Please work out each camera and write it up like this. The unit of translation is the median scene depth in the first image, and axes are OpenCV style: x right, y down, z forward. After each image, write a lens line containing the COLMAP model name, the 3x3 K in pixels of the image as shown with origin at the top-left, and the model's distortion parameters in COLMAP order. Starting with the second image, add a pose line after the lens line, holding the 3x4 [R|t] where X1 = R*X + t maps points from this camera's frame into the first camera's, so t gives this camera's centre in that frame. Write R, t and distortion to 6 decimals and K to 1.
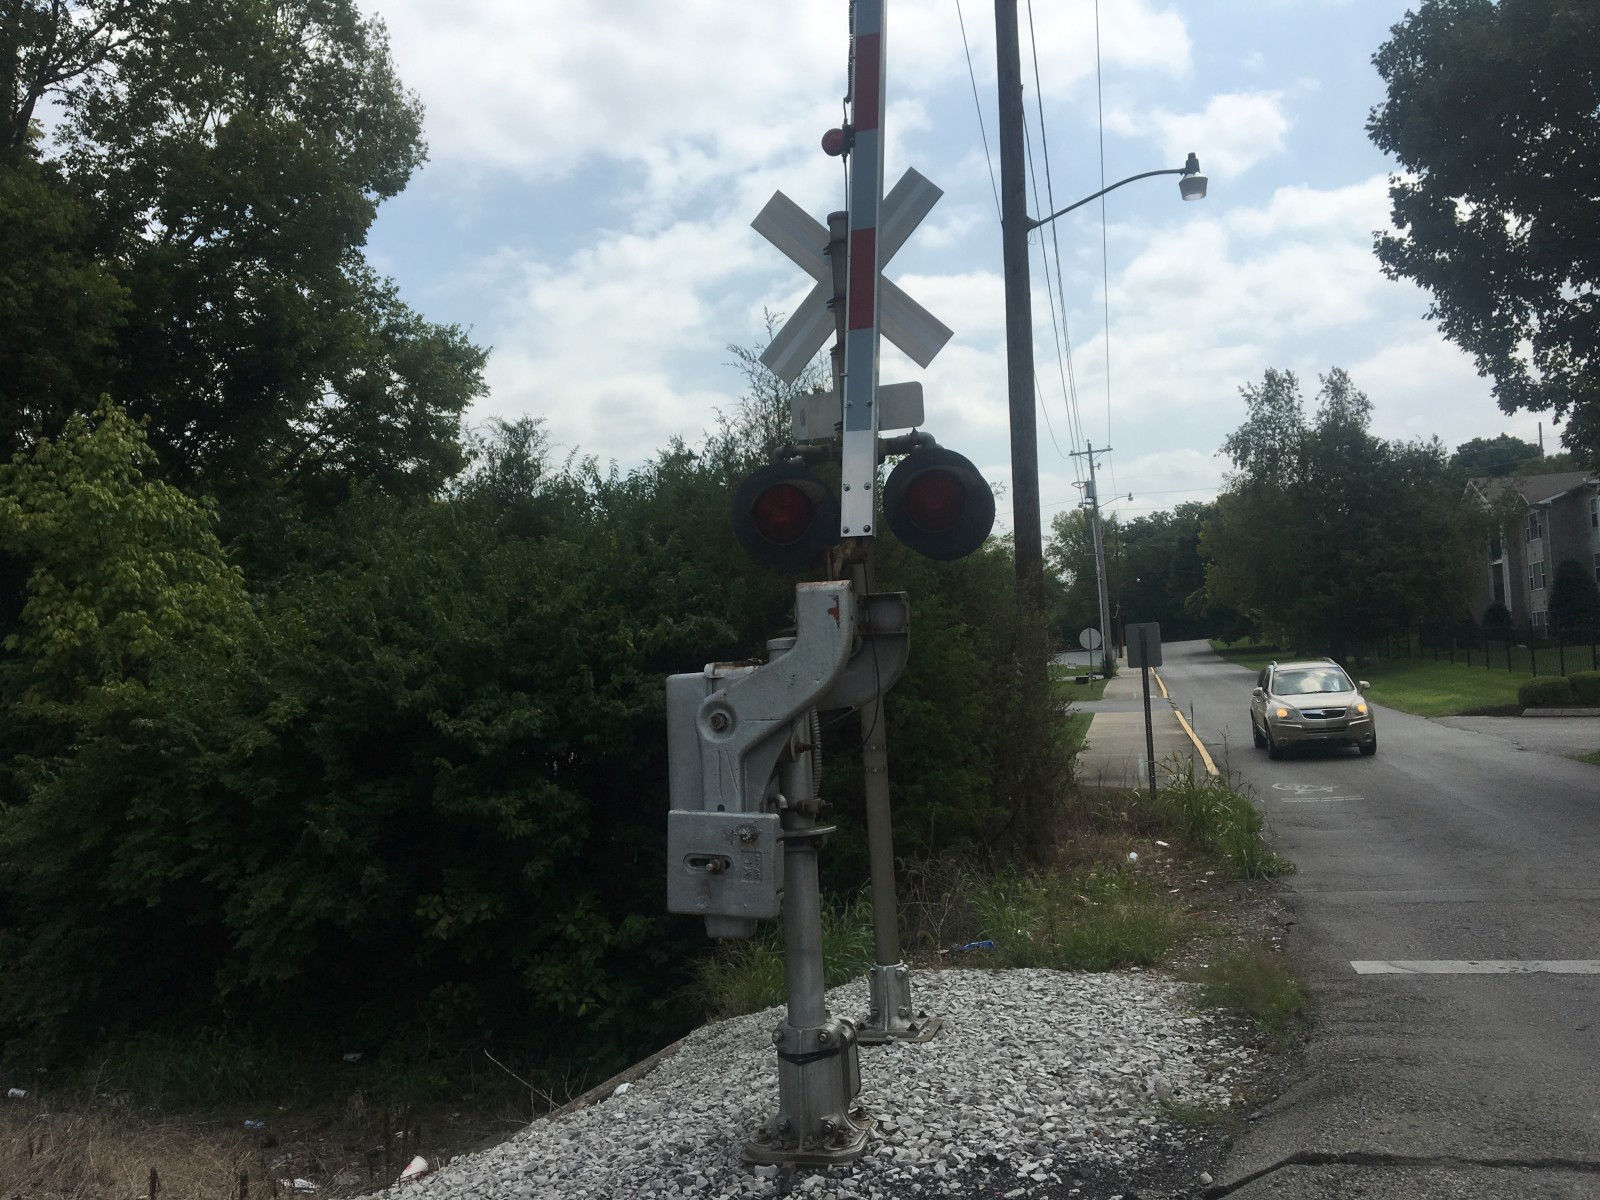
lens RADIAL K [[1381.9, 0, 800.0], [0, 1381.9, 600.0], [0, 0, 1]] dist [0.100438, -0.000422]
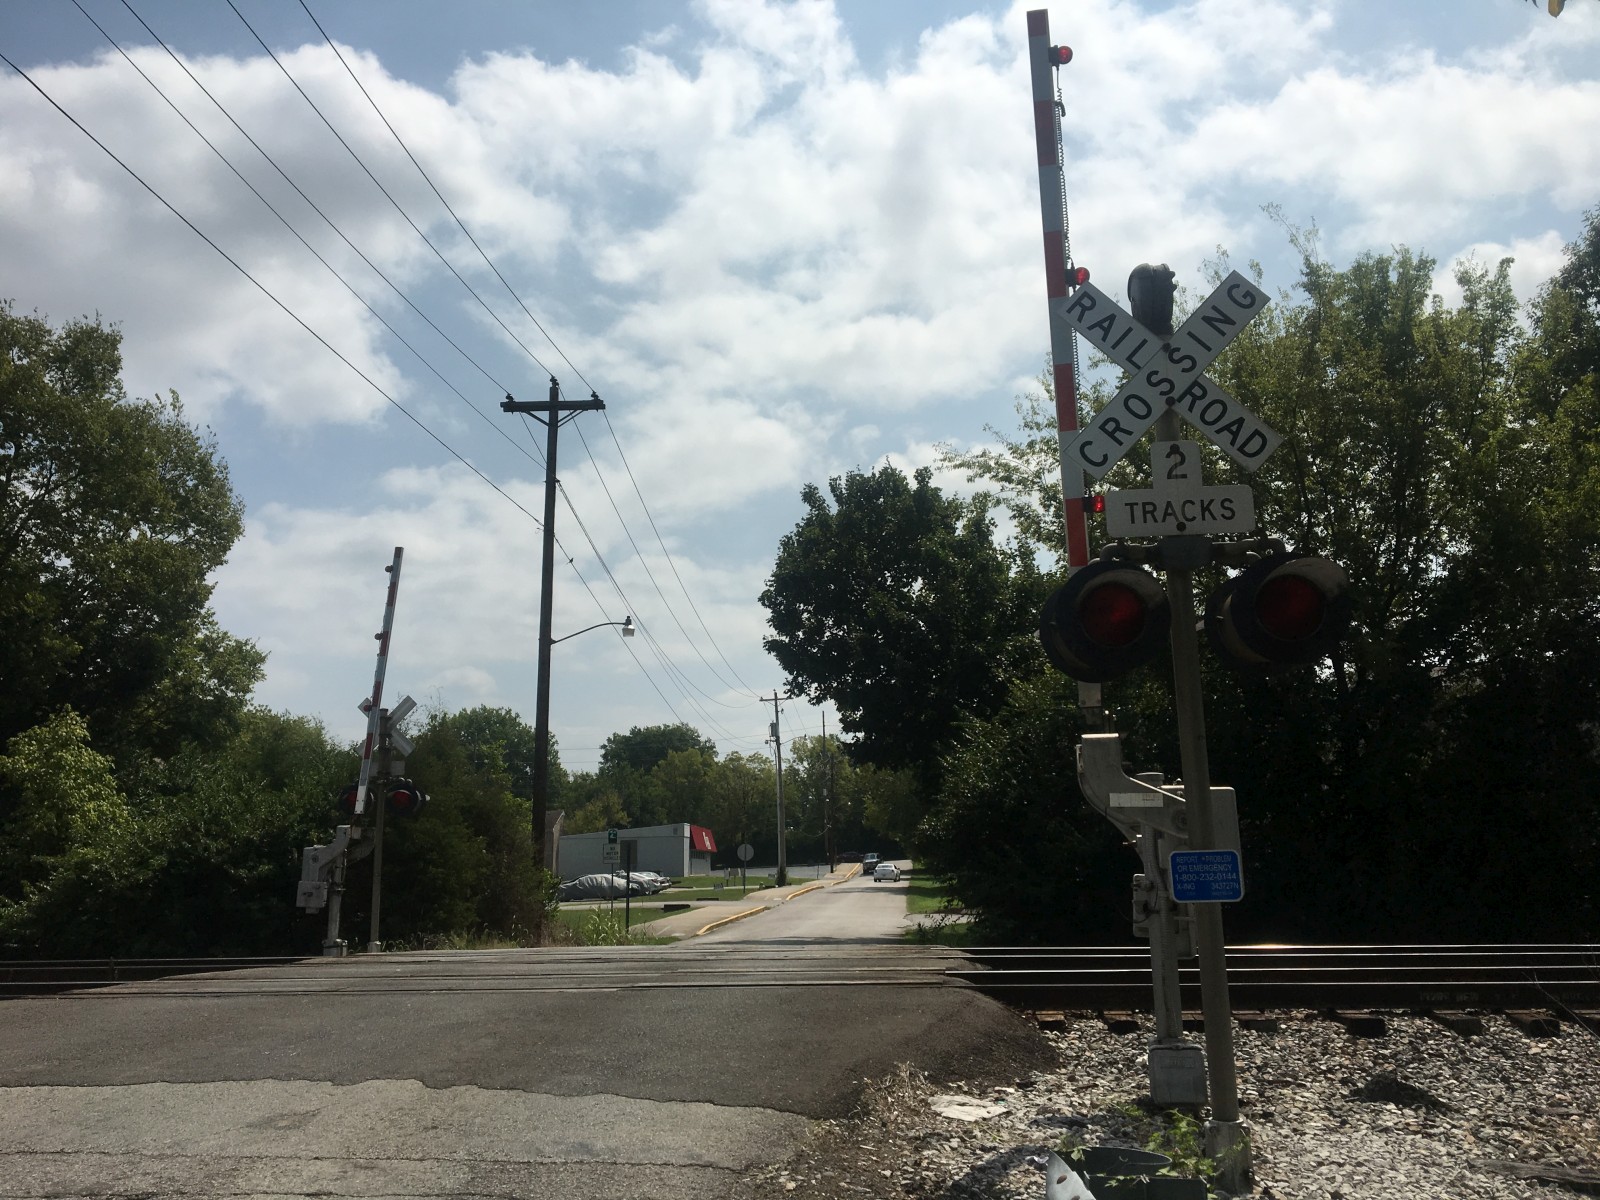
lens RADIAL K [[1358.9, 0, 785.6], [0, 1358.9, 601.3], [0, 0, 1]] dist [0.110715, -0.176697]
pose [[0.987208, 0.070184, 0.143157, 0.241773], [-0.047658, 0.986746, -0.155114, -0.035863], [-0.152147, 0.146307, 0.977469, -1.172568]]
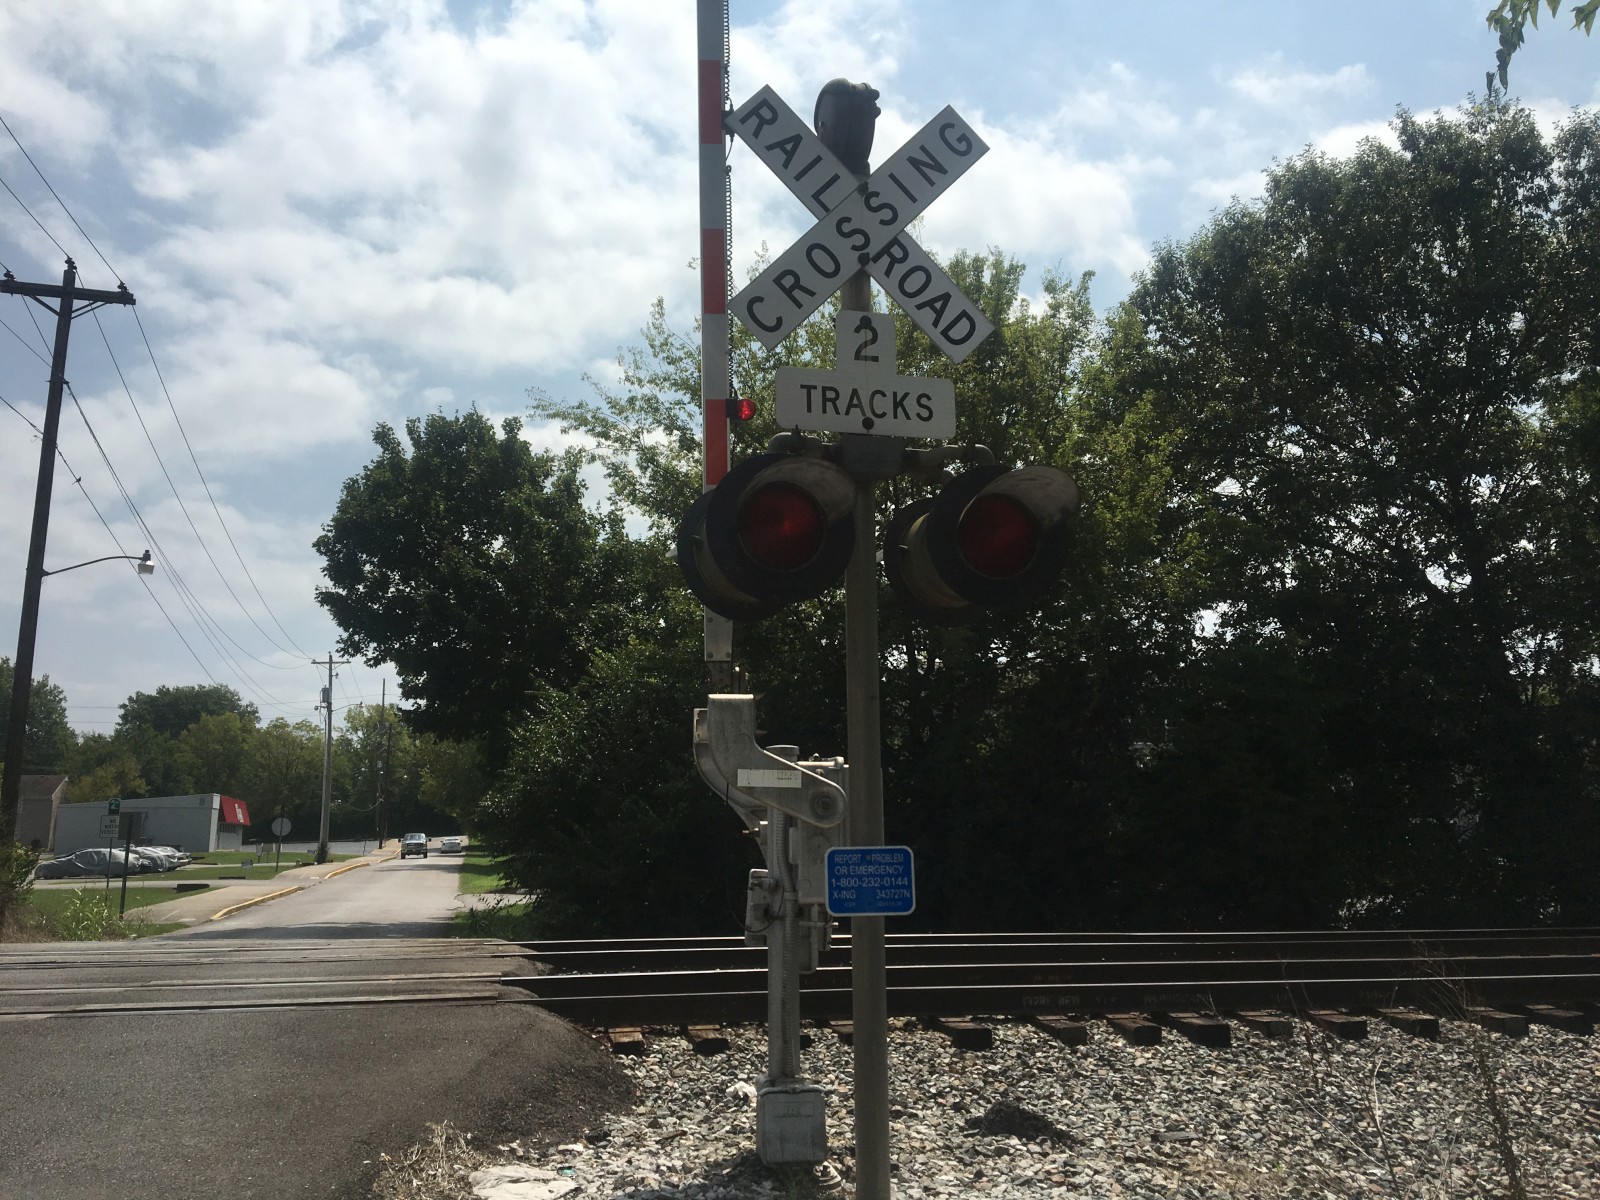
lens RADIAL K [[1358.9, 0, 785.6], [0, 1358.9, 601.3], [0, 0, 1]] dist [0.110715, -0.176697]
pose [[0.889995, 0.133748, 0.435914, 0.272479], [-0.071165, 0.985042, -0.156935, -0.037185], [-0.450383, 0.108649, 0.886200, -1.040546]]
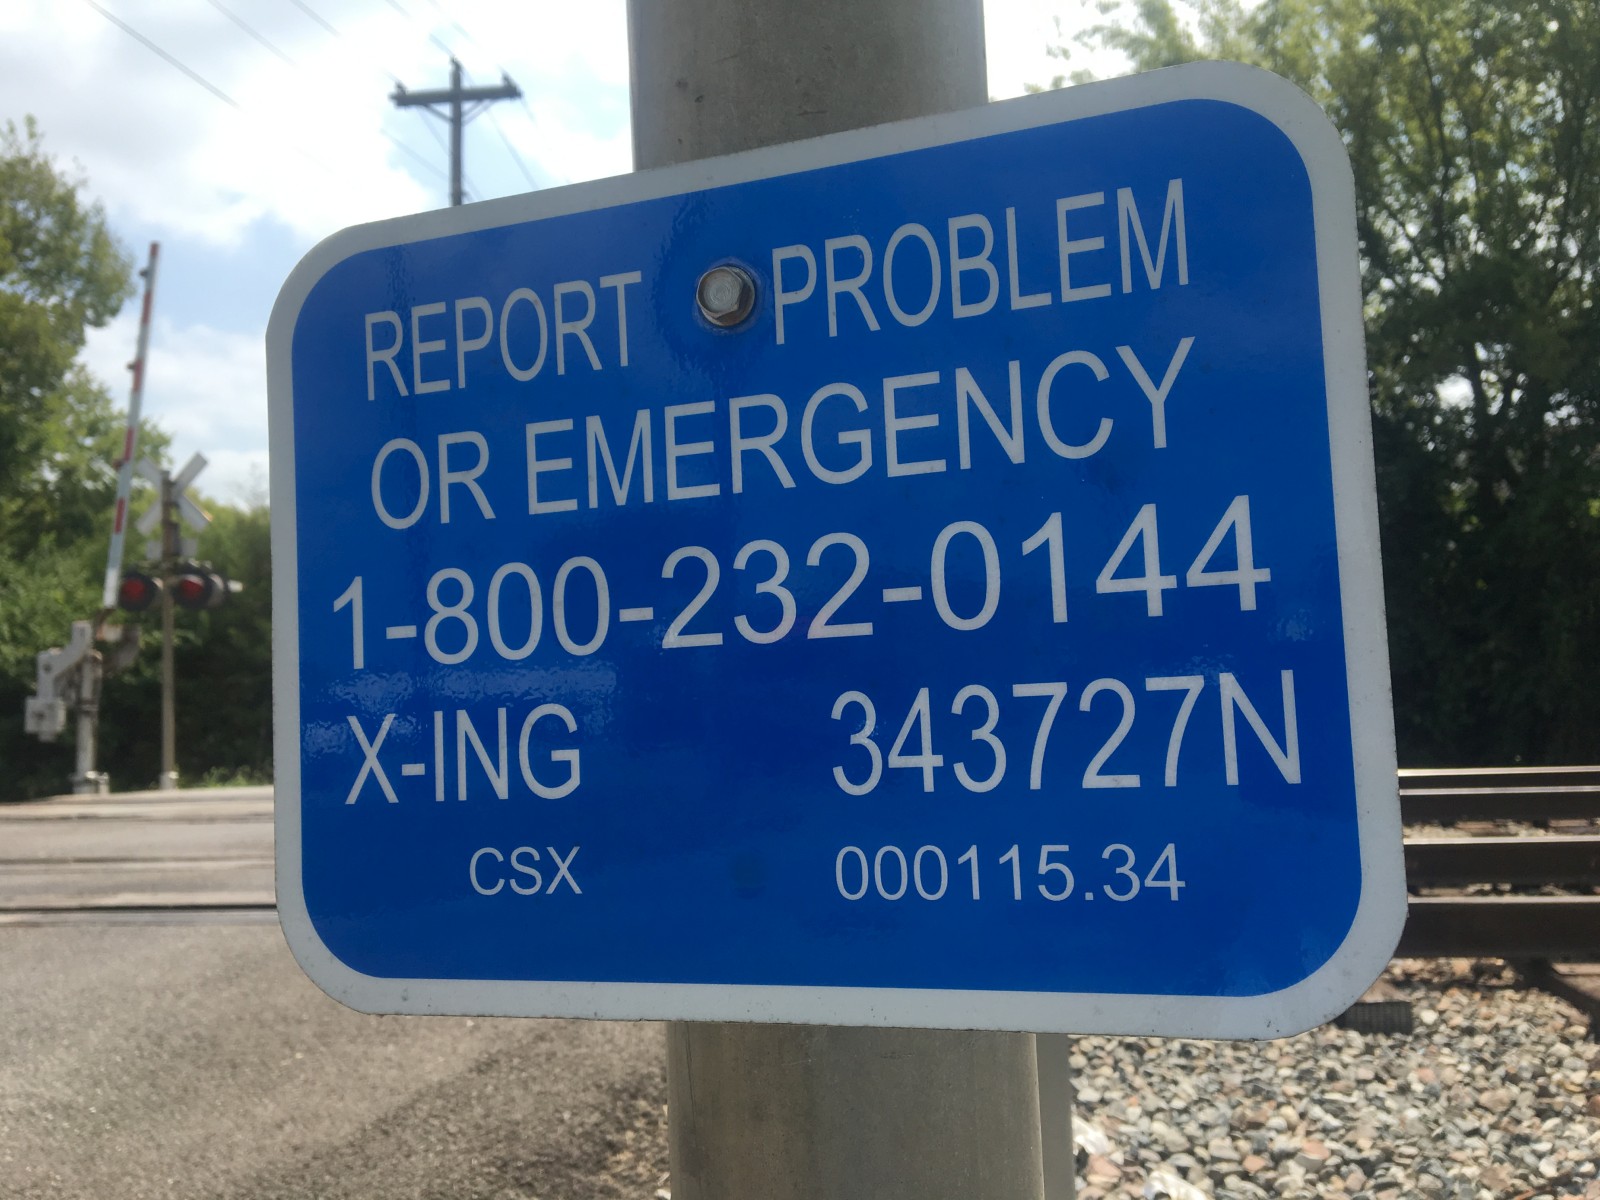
lens RADIAL K [[1401.7, 0, 785.2], [0, 1401.7, 606.4], [0, 0, 1]] dist [-0.000275, -0.005381]
pose [[0.995158, 0.025582, 0.094900, 0.442884], [-0.024979, 0.999660, -0.007539, -0.023076], [-0.095061, 0.005132, 0.995458, -0.774242]]
